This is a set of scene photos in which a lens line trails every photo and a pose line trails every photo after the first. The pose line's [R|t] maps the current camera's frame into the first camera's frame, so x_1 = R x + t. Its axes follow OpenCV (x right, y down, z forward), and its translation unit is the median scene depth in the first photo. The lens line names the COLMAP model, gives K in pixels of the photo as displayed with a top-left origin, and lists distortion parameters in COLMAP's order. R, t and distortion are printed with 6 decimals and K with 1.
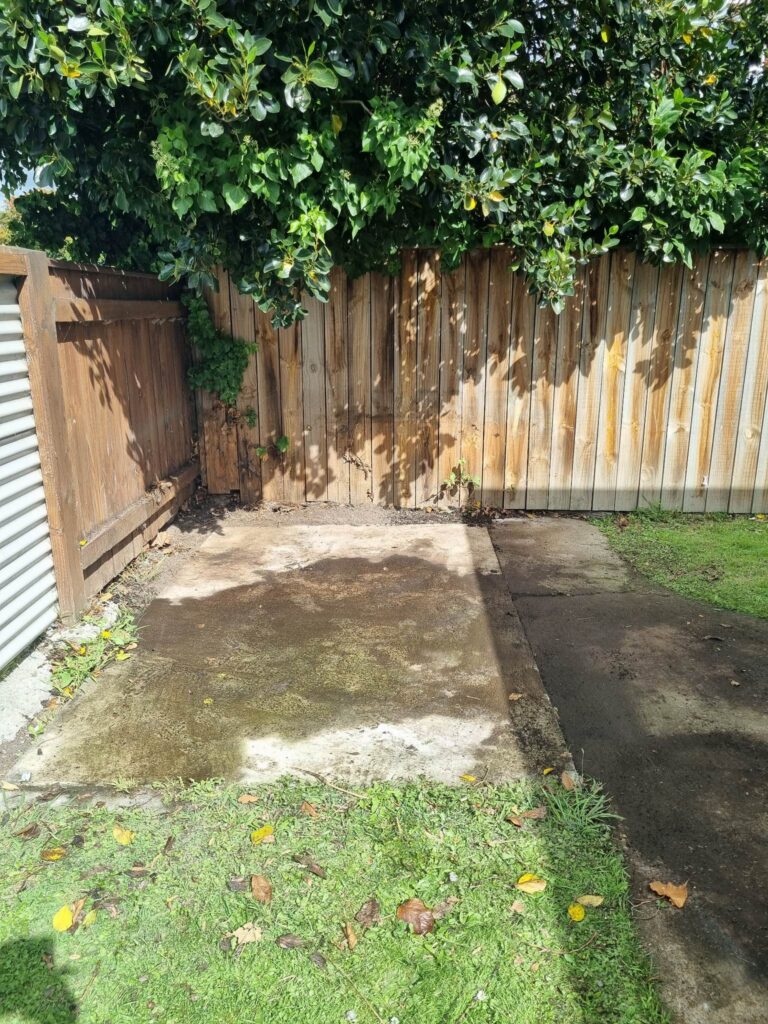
lens RADIAL K [[753.1, 0, 390.1], [0, 753.1, 507.6], [0, 0, 1]] dist [0.060443, -0.015192]
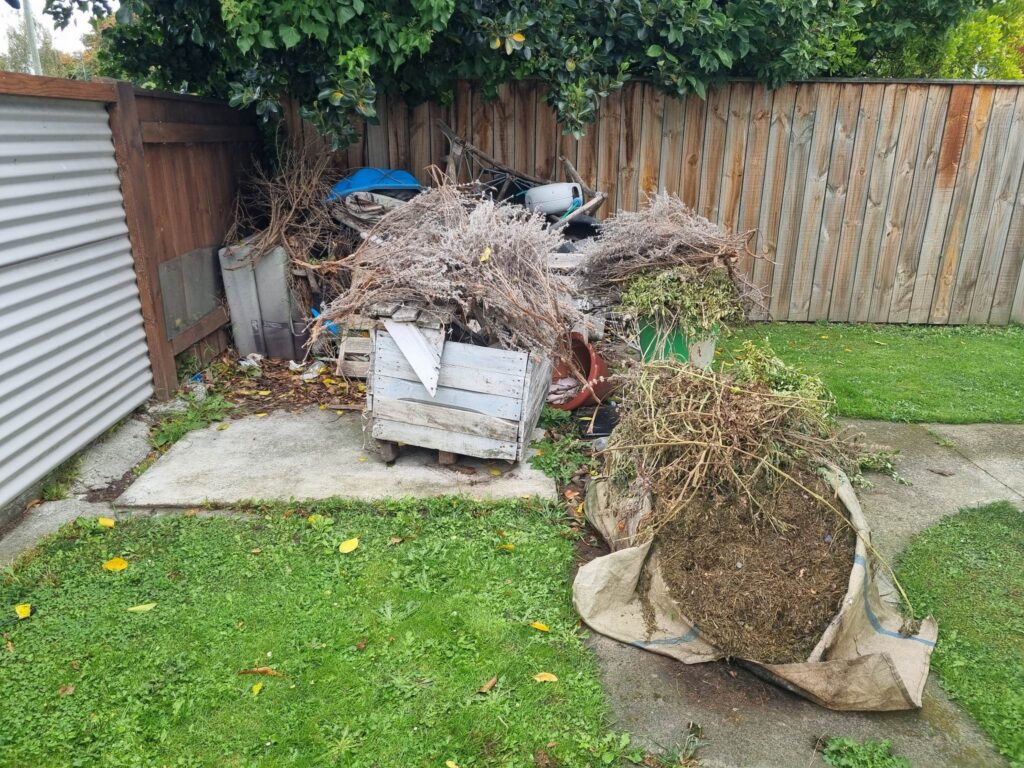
lens RADIAL K [[753.1, 0, 506.6], [0, 753.1, 389.5], [0, 0, 1]] dist [0.060443, -0.015192]
pose [[0.999797, -0.002653, 0.019967, 0.095782], [0.001393, 0.998022, 0.062848, 0.062278], [-0.020094, -0.062808, 0.997823, -0.209357]]
